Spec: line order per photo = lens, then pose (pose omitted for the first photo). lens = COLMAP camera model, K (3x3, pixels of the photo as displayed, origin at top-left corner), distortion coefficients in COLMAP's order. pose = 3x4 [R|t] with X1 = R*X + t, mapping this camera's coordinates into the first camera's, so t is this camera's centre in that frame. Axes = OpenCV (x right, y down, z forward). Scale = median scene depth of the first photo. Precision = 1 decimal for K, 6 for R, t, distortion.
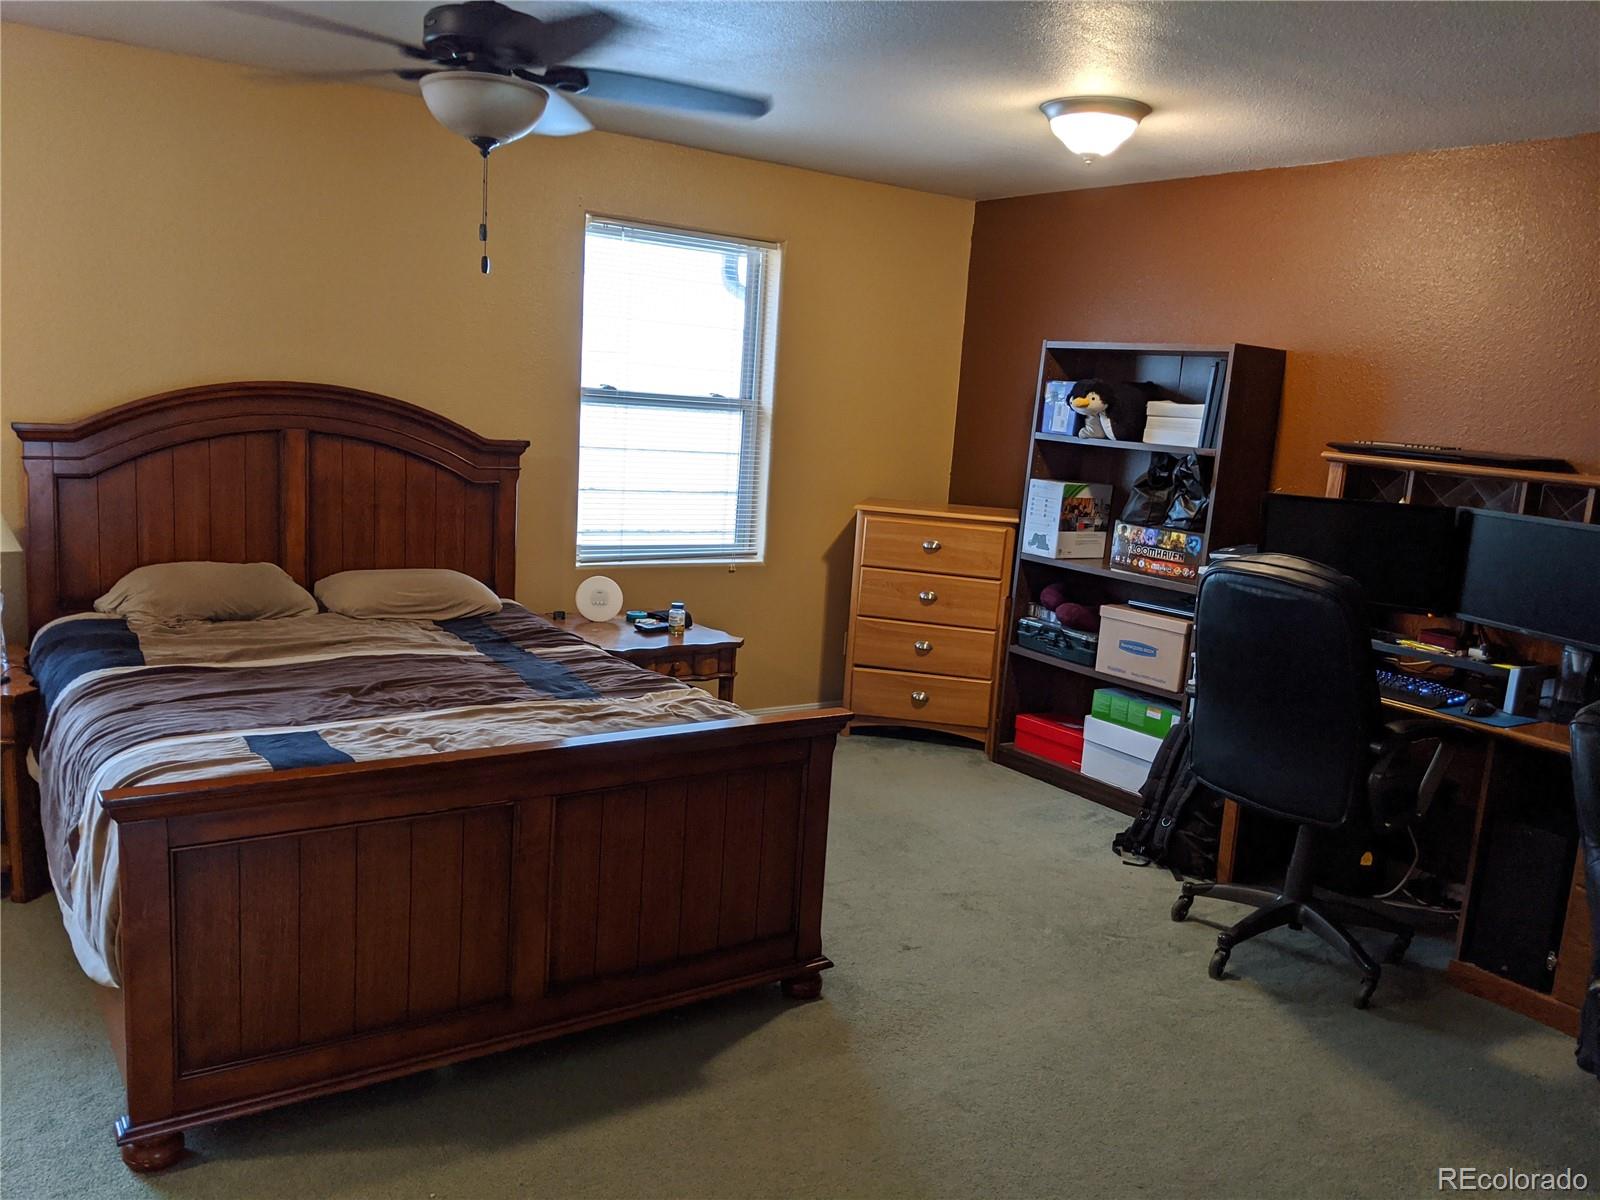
lens RADIAL K [[1278.2, 0, 797.7], [0, 1278.2, 601.5], [0, 0, 1]] dist [0.067278, -0.114048]
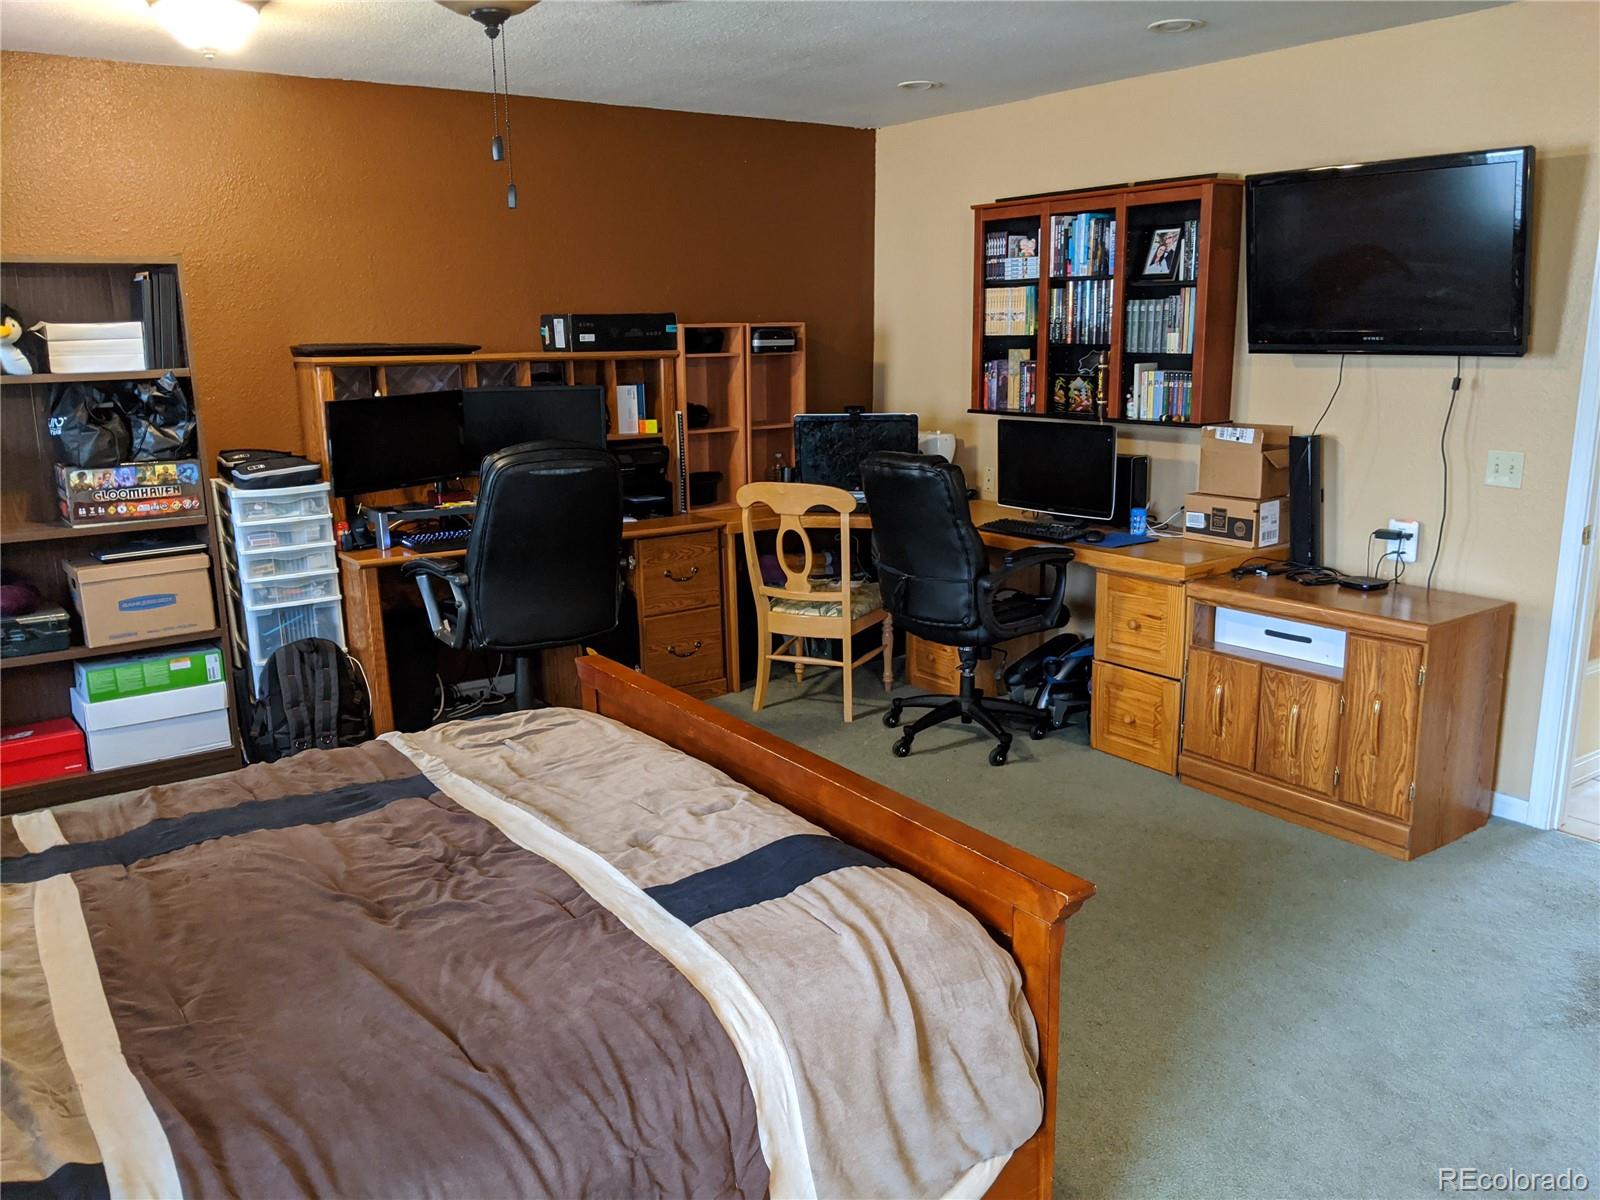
lens RADIAL K [[1278.2, 0, 797.3], [0, 1278.2, 601.1], [0, 0, 1]] dist [0.067278, -0.114048]
pose [[-0.014943, -0.283757, 0.958780, -0.607696], [0.174973, 0.943349, 0.281917, -0.139637], [-0.984460, 0.171973, 0.035554, 0.532245]]
